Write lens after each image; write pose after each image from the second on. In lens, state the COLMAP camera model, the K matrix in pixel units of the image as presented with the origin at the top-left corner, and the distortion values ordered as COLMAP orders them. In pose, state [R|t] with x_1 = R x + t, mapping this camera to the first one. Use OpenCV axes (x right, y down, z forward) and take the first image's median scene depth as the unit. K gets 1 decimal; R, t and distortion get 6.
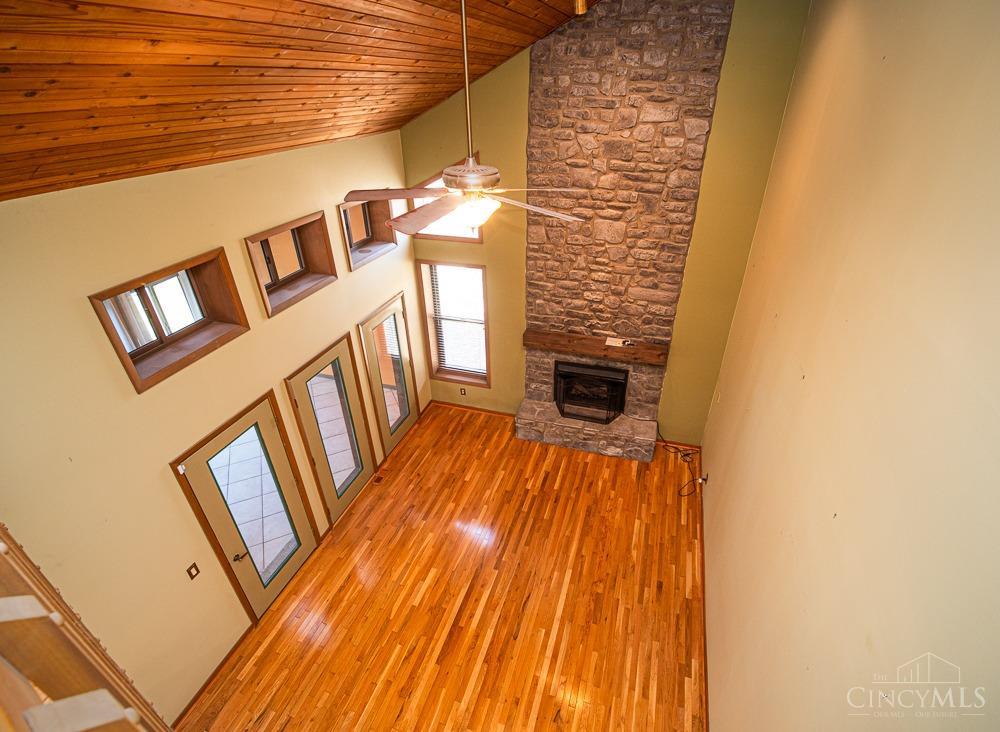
lens RADIAL K [[469.5, 0, 516.8], [0, 469.5, 355.1], [0, 0, 1]] dist [-0.013934, -0.000351]
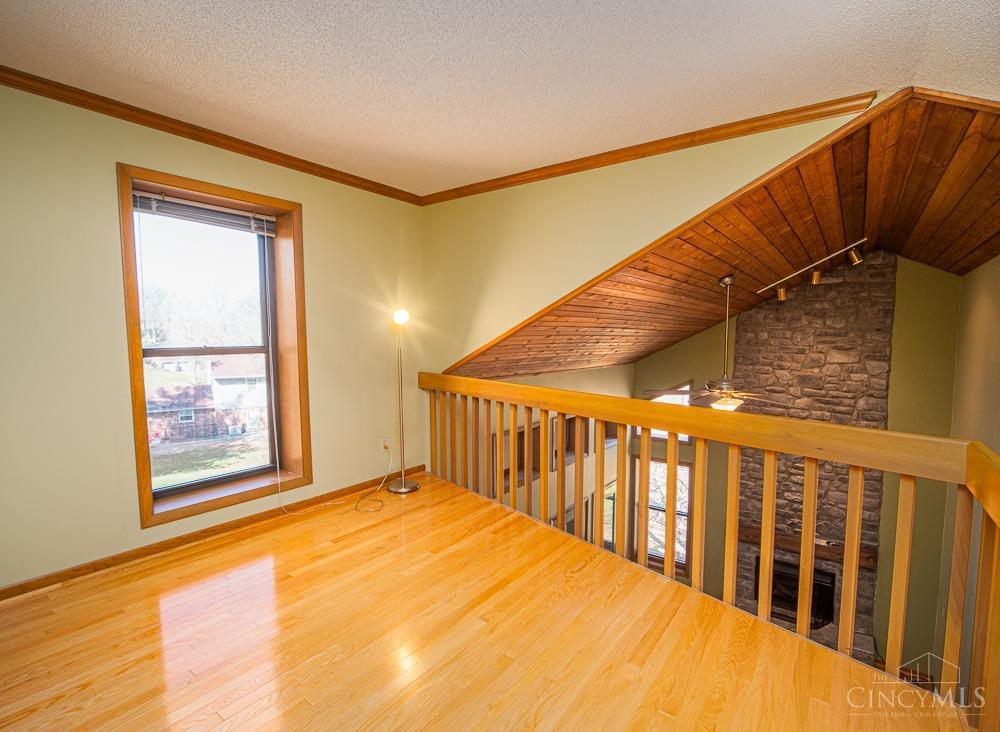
lens RADIAL K [[469.5, 0, 508.1], [0, 469.5, 364.0], [0, 0, 1]] dist [-0.013934, -0.000351]
pose [[0.940702, 0.030474, -0.337862, -0.143514], [-0.179151, 0.890374, -0.418497, 0.225713], [0.288071, 0.454209, 0.843036, -0.387457]]
